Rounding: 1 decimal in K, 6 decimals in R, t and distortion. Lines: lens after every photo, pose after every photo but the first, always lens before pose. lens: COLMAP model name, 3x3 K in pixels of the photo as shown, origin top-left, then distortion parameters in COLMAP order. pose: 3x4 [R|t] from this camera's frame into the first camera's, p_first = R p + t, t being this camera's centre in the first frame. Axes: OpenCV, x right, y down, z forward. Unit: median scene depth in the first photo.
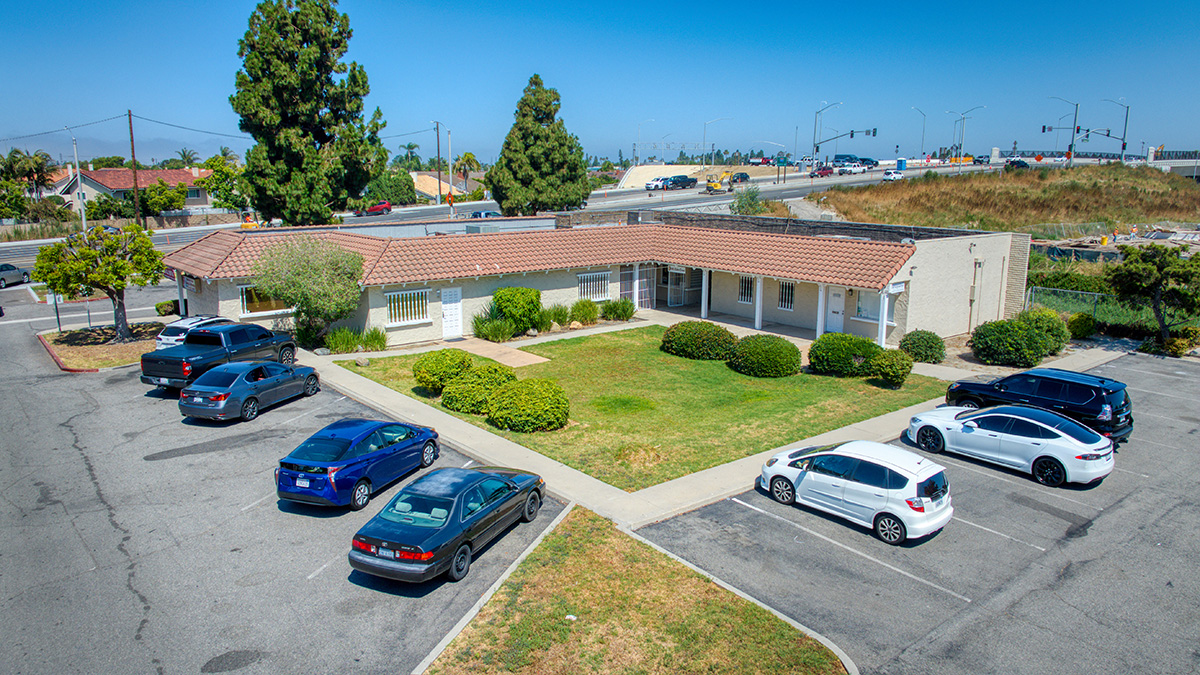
lens RADIAL K [[853.2, 0, 610.7], [0, 853.2, 339.0], [0, 0, 1]] dist [-0.054898, -0.029686]
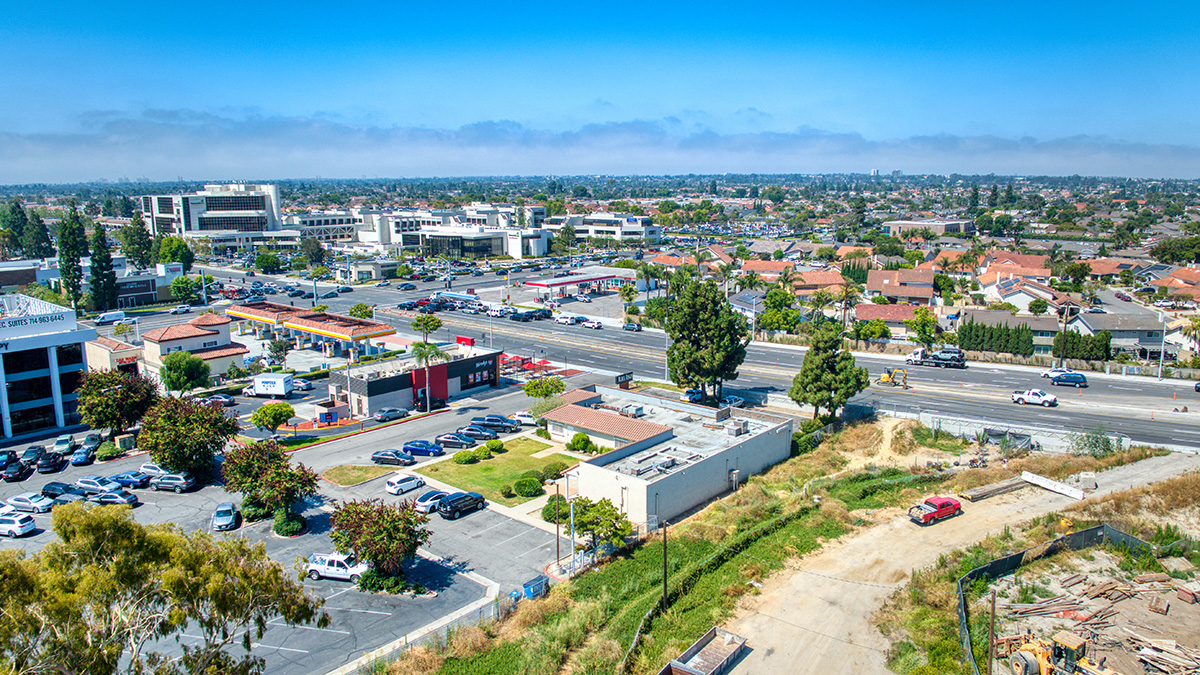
lens RADIAL K [[853.2, 0, 610.7], [0, 853.2, 339.0], [0, 0, 1]] dist [-0.054898, -0.029686]
pose [[0.164243, 0.181214, -0.969632, 2.516481], [-0.192260, 0.970010, 0.148718, -0.784643], [0.967502, 0.161995, 0.194158, 0.541718]]
